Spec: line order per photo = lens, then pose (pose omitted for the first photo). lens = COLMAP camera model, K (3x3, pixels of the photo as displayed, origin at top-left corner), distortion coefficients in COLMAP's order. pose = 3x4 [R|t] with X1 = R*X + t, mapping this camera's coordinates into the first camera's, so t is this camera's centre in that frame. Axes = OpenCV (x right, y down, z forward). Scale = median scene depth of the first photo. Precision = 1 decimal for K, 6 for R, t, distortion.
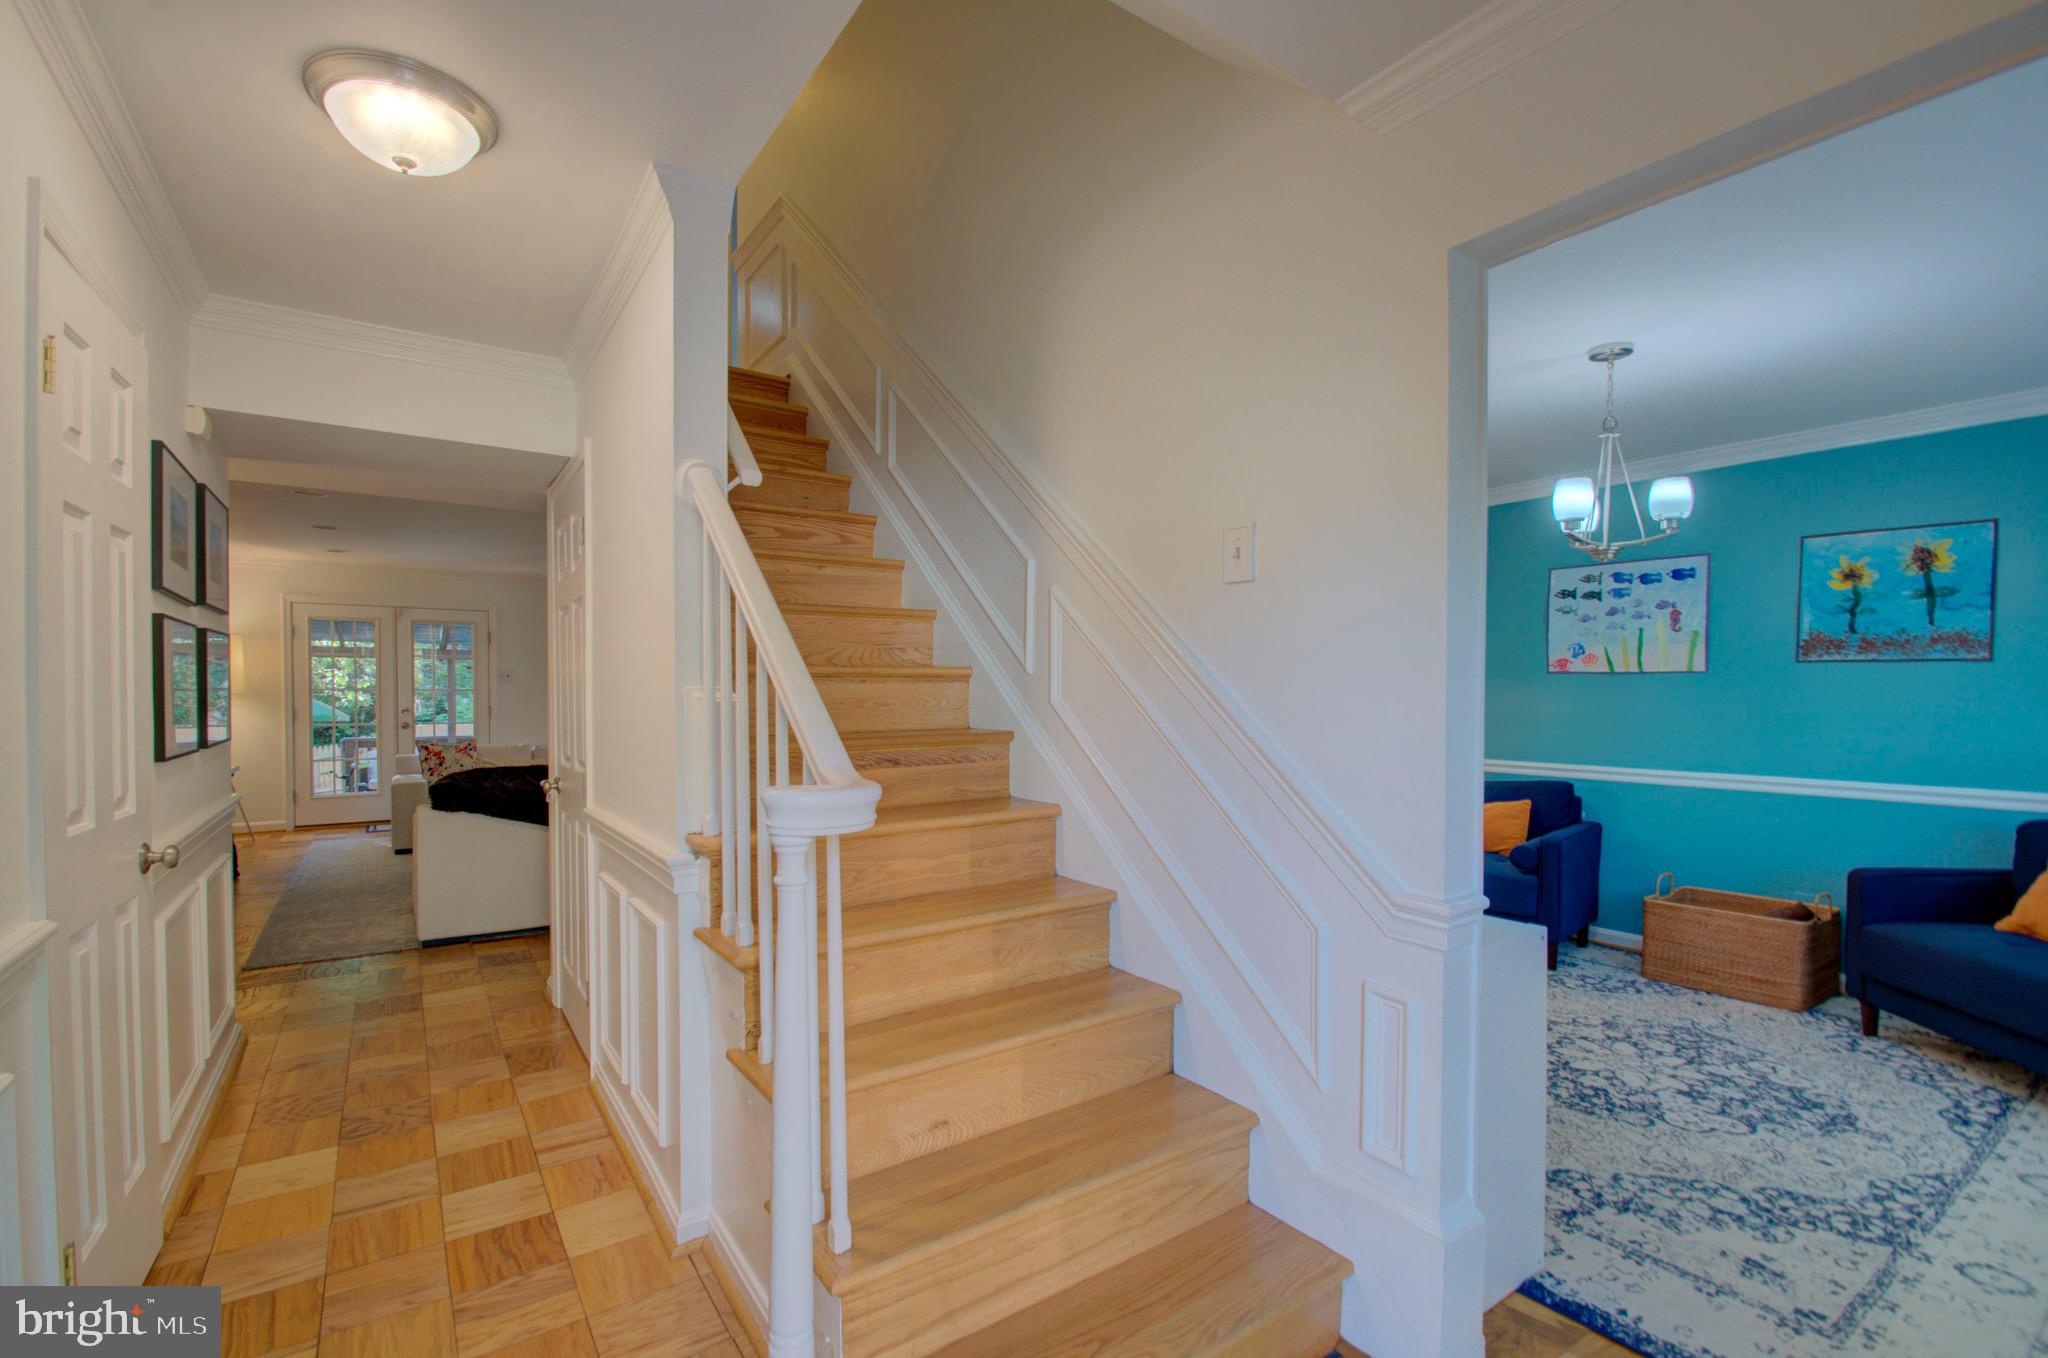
lens RADIAL K [[879.8, 0, 980.9], [0, 879.8, 701.8], [0, 0, 1]] dist [0.017983, -0.017509]
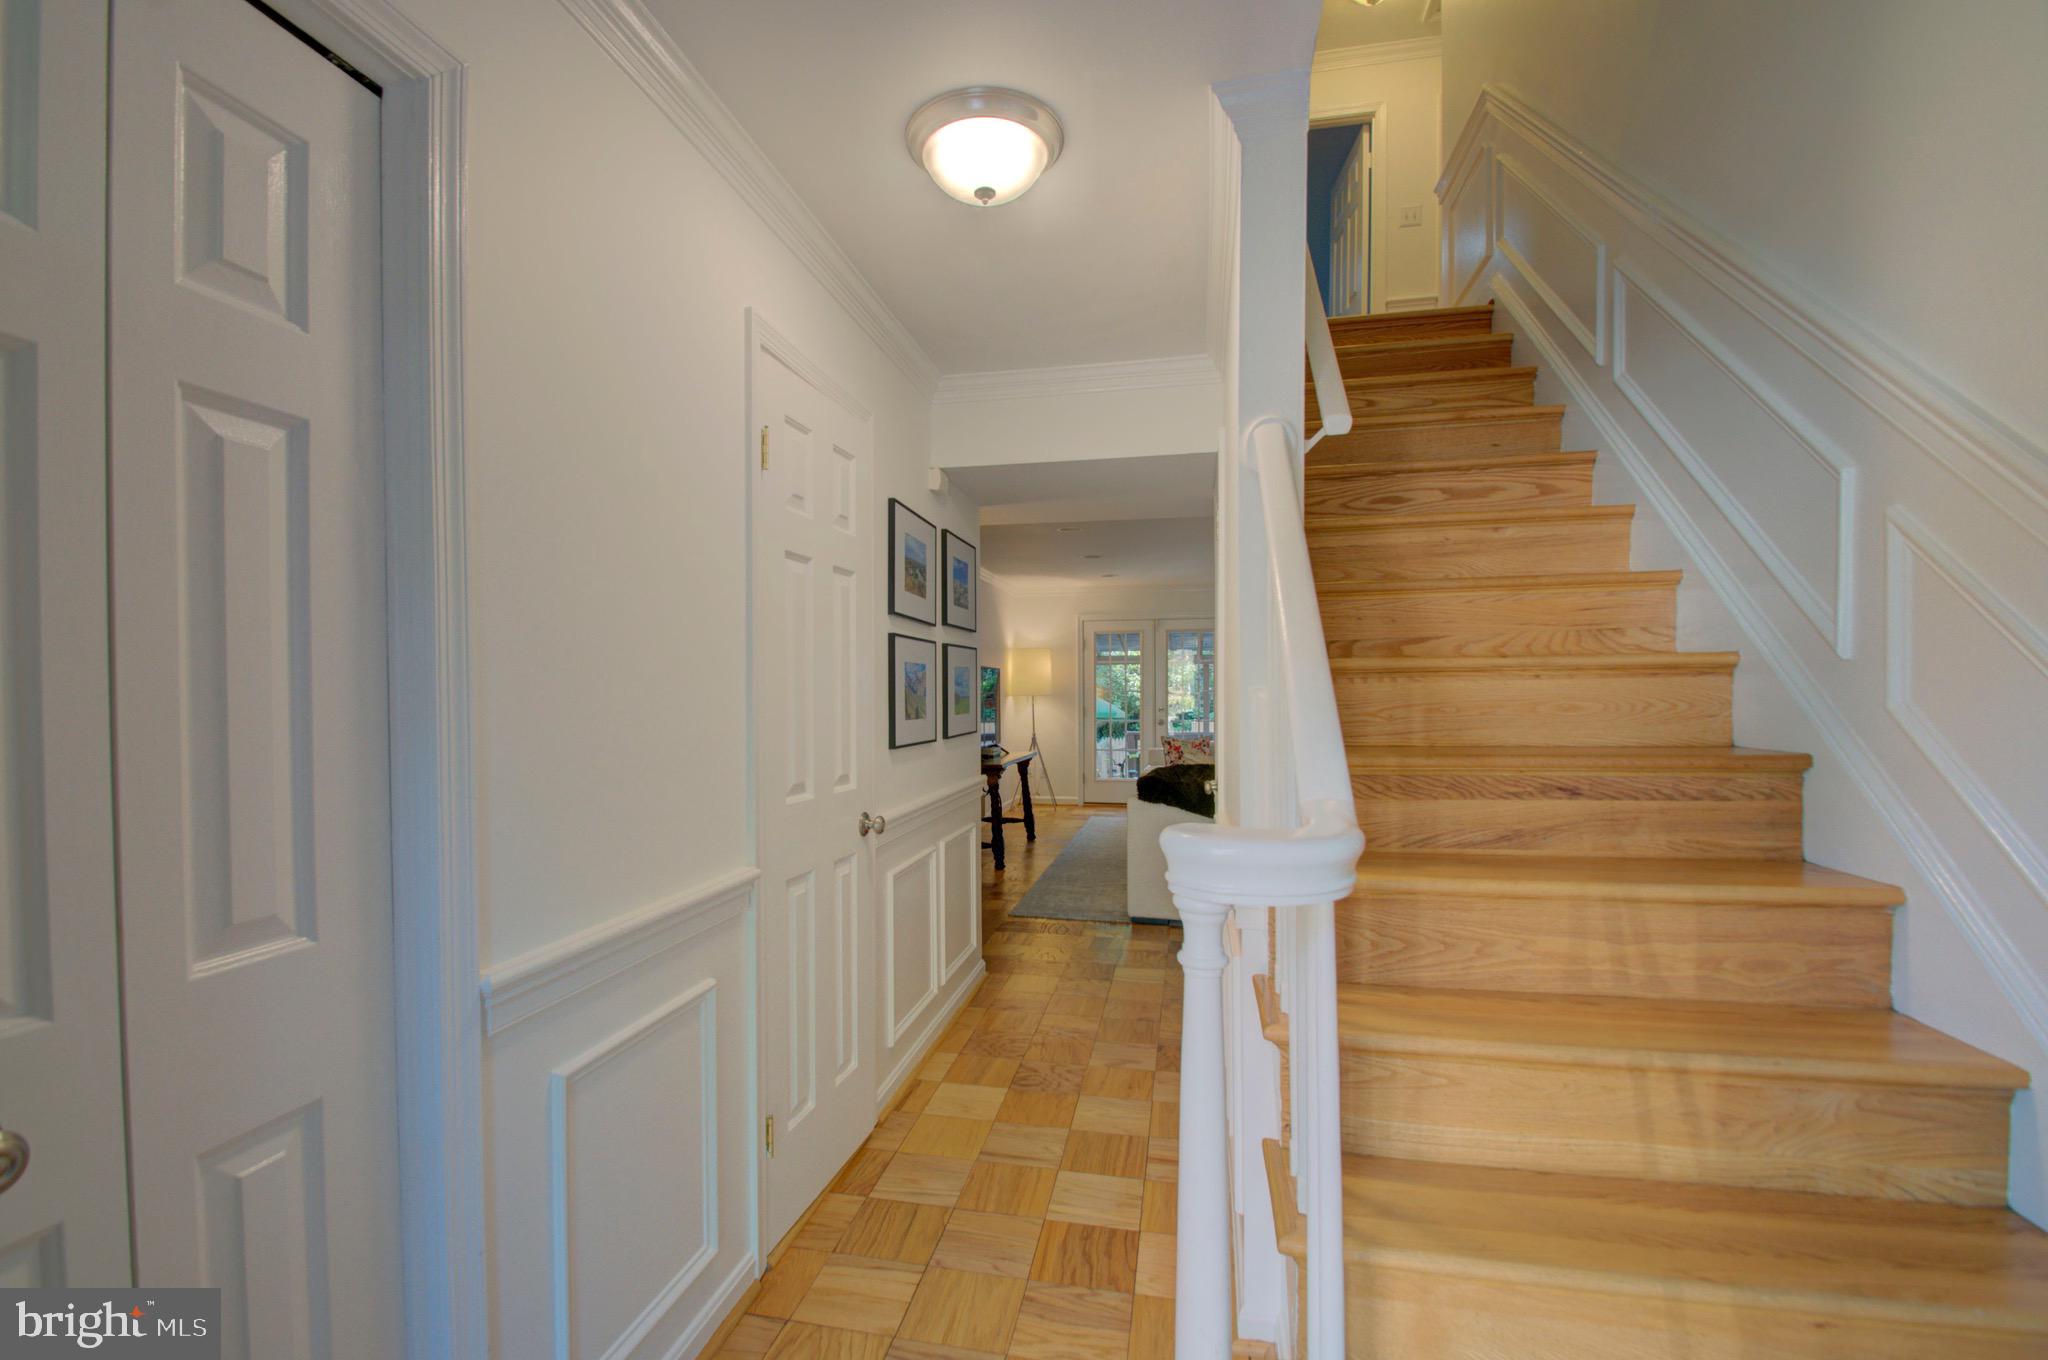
lens RADIAL K [[879.0, 0, 1015.1], [0, 879.0, 700.4], [0, 0, 1]] dist [0.018524, -0.017862]
pose [[0.700795, 0.002240, -0.713359, 0.099680], [-0.003412, 0.999994, -0.000212, -0.002033], [0.713354, 0.002583, 0.700799, 0.212317]]
